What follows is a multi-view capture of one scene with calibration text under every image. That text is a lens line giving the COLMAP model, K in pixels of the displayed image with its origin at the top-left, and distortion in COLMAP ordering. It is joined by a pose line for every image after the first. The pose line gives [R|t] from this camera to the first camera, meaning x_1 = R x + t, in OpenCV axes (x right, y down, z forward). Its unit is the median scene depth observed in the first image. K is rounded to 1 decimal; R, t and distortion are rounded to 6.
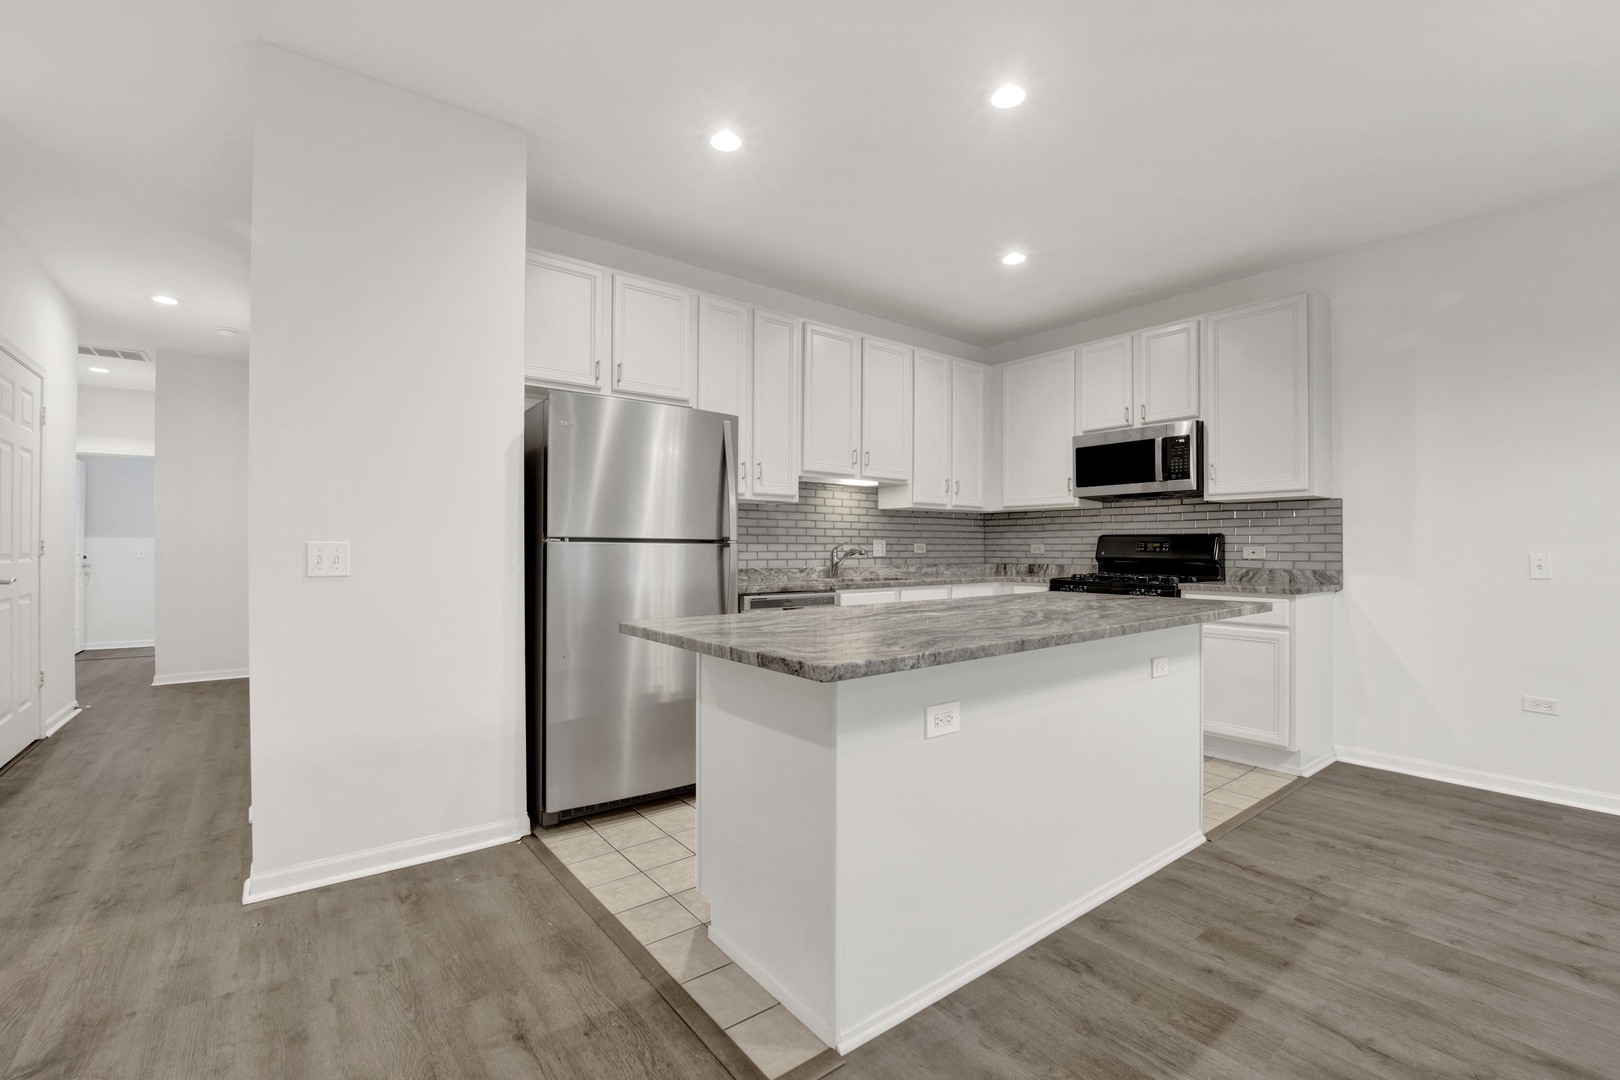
lens RADIAL K [[690.7, 0, 812.5], [0, 690.7, 544.0], [0, 0, 1]] dist [-0.022768, 0.000864]
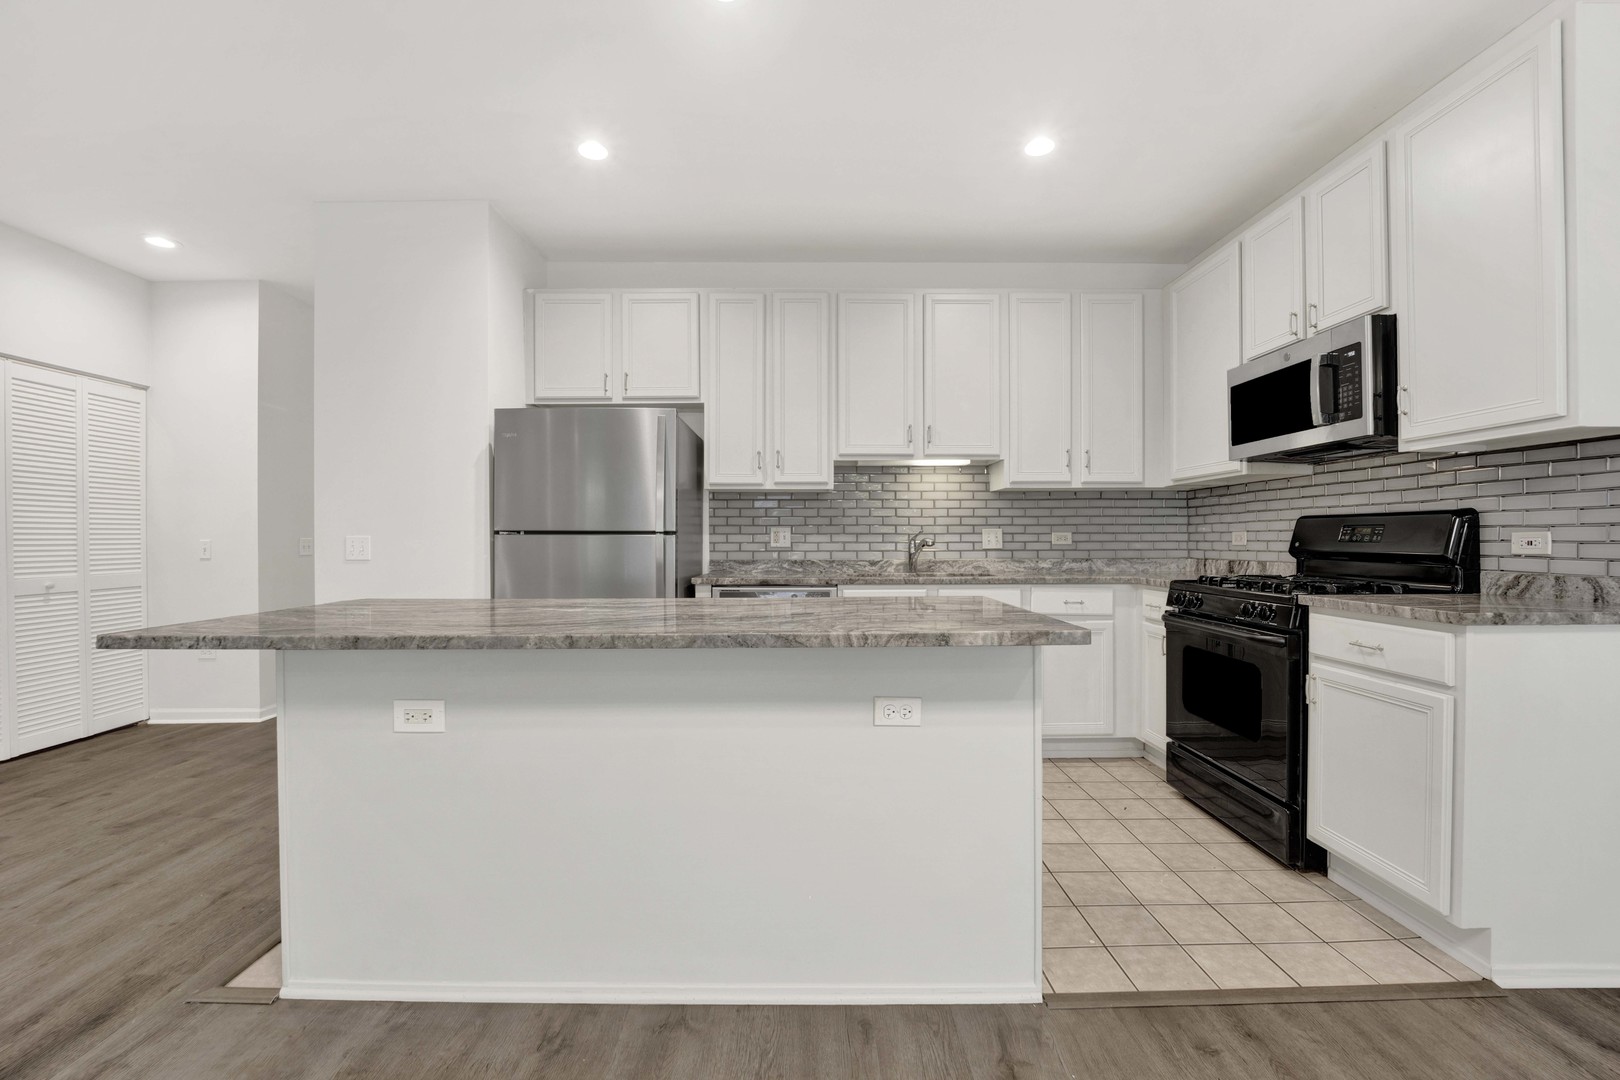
lens RADIAL K [[688.8, 0, 818.4], [0, 688.8, 541.9], [0, 0, 1]] dist [-0.023823, -0.000344]
pose [[0.794327, -0.002348, -0.607485, 0.517167], [0.007591, 0.999953, 0.006061, 0.004294], [0.607442, -0.009426, 0.794308, 0.249924]]
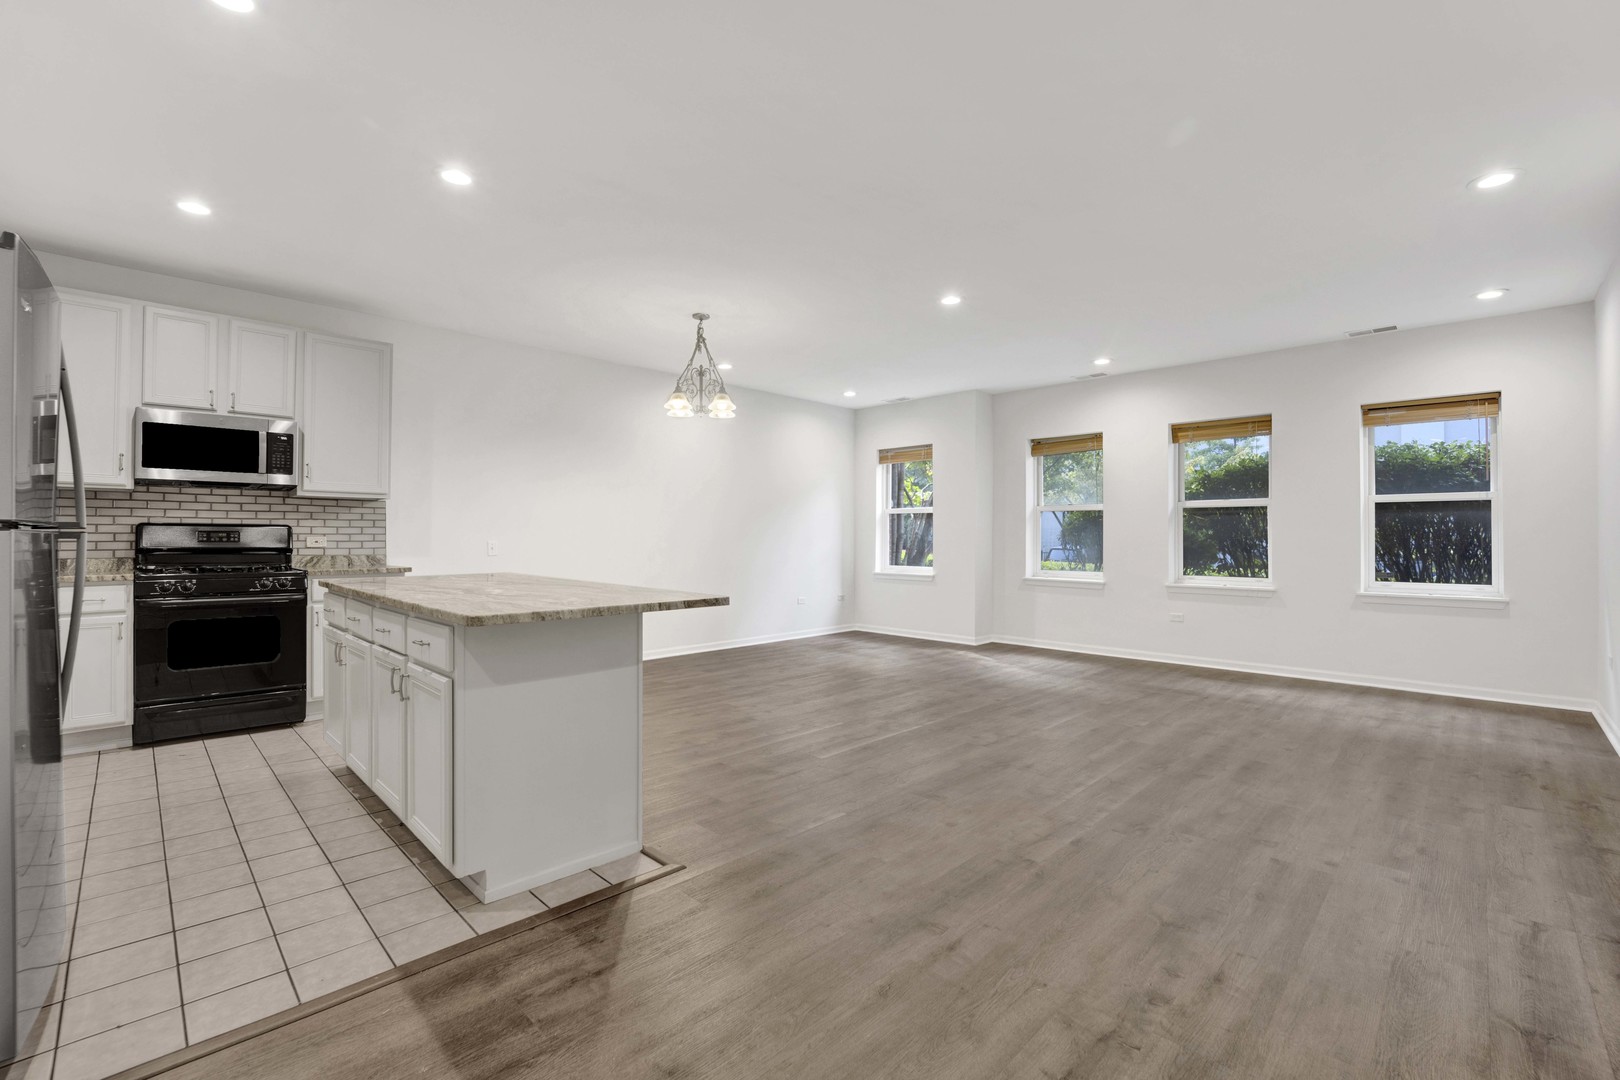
lens RADIAL K [[696.1, 0, 804.7], [0, 696.1, 531.9], [0, 0, 1]] dist [-0.024180, -0.000288]
pose [[-0.114574, 0.007018, 0.993390, -0.613595], [-0.006193, 0.999951, -0.007778, -0.000339], [-0.993395, -0.007043, -0.114525, 0.302917]]
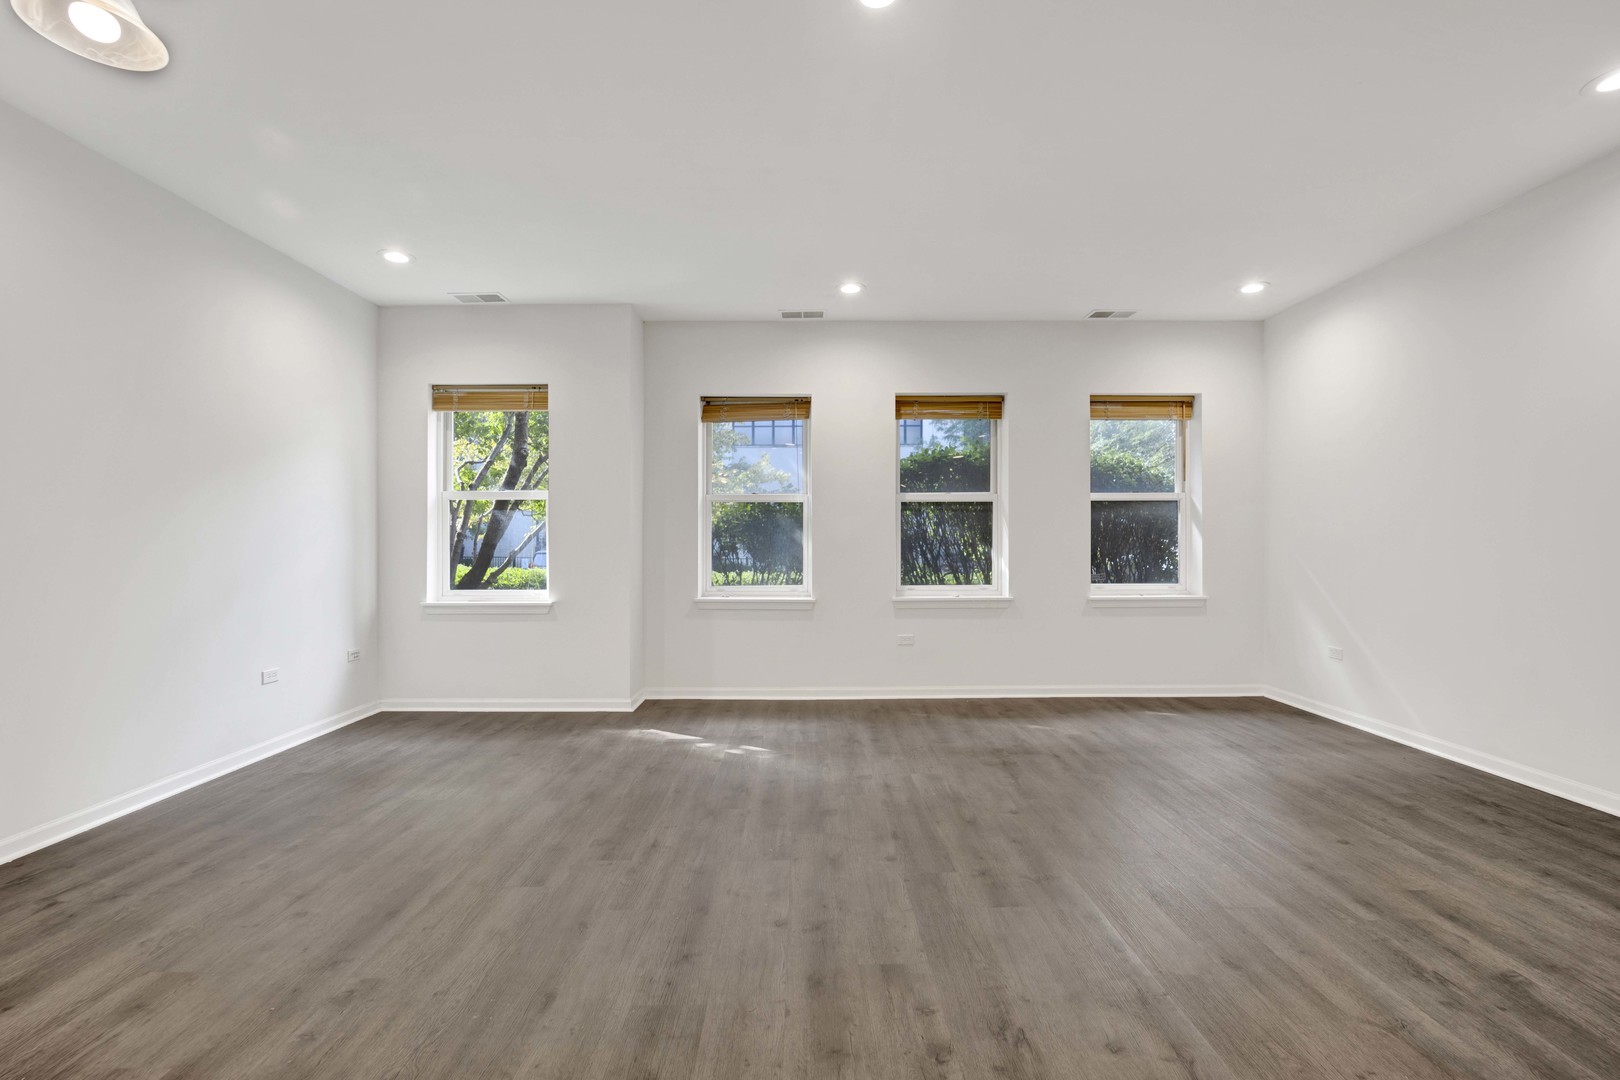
lens RADIAL K [[679.3, 0, 818.5], [0, 679.3, 540.7], [0, 0, 1]] dist [-0.020281, -0.000619]
pose [[-0.790338, 0.001426, 0.612669, 0.236944], [0.000850, 0.999999, -0.001232, 0.000223], [-0.612671, -0.000453, -0.790338, 0.341585]]
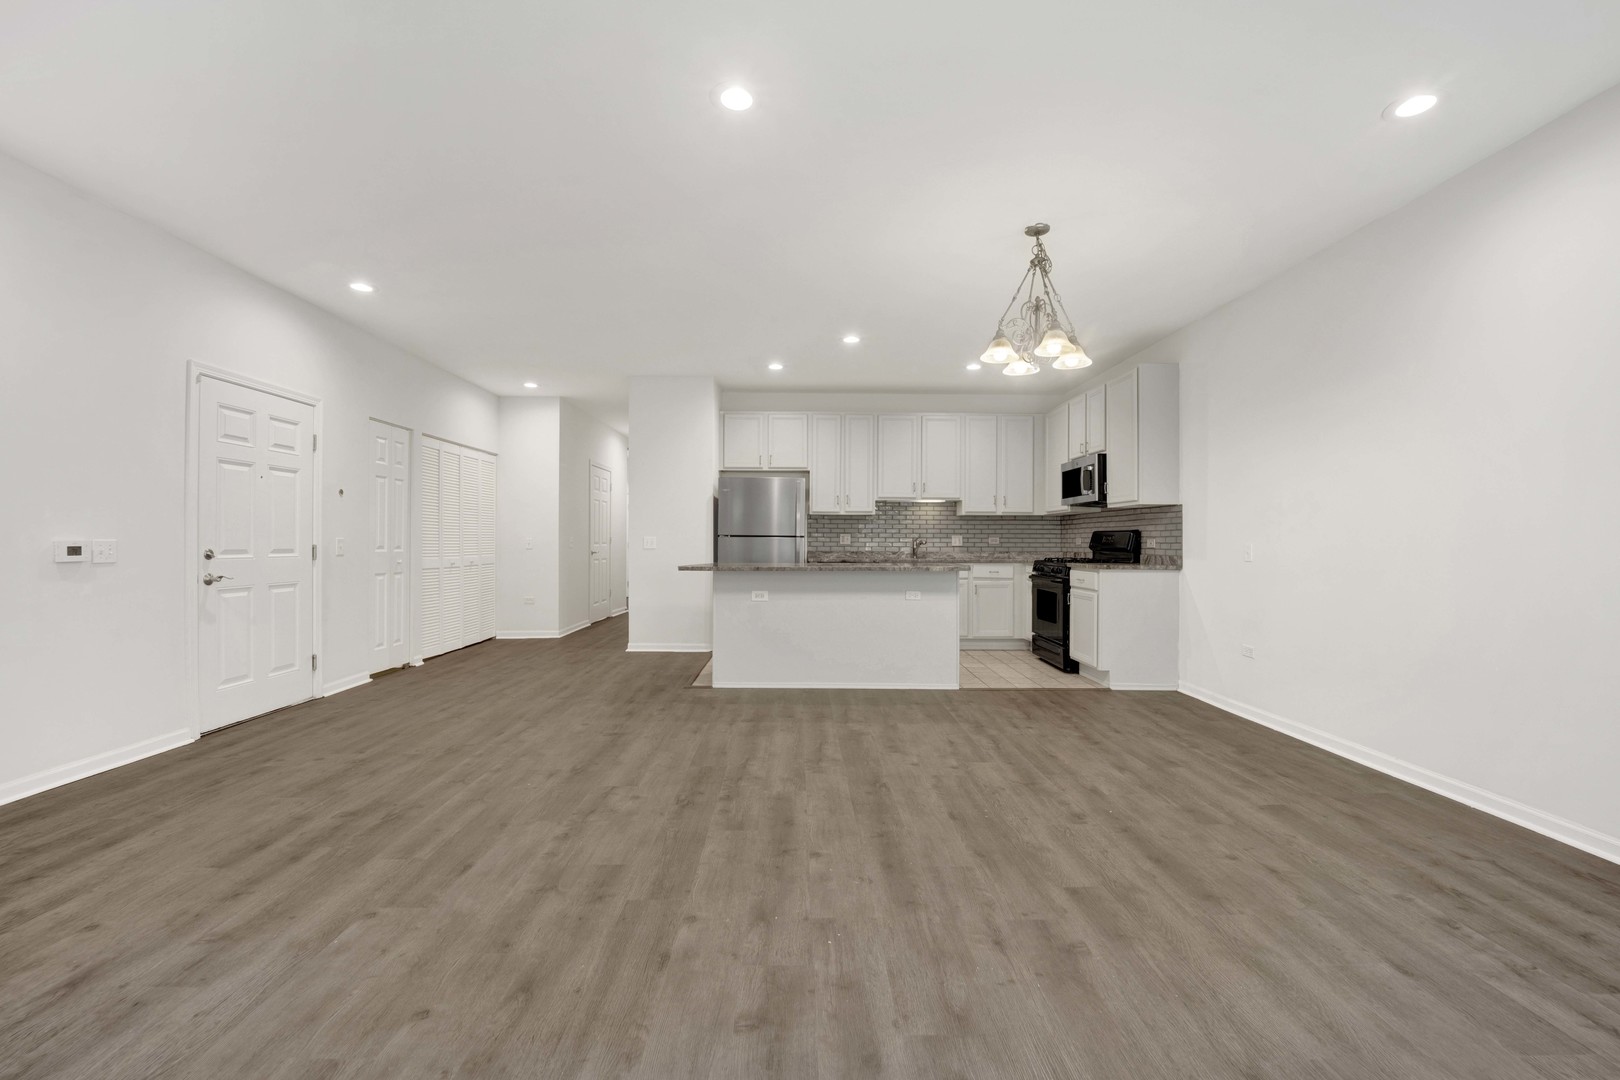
lens RADIAL K [[679.3, 0, 818.5], [0, 679.3, 540.7], [0, 0, 1]] dist [-0.020281, -0.000619]
pose [[0.797180, 0.000823, -0.603741, 0.928146], [0.000317, 0.999998, 0.001782, 0.004183], [0.603742, -0.001612, 0.797178, -0.510498]]
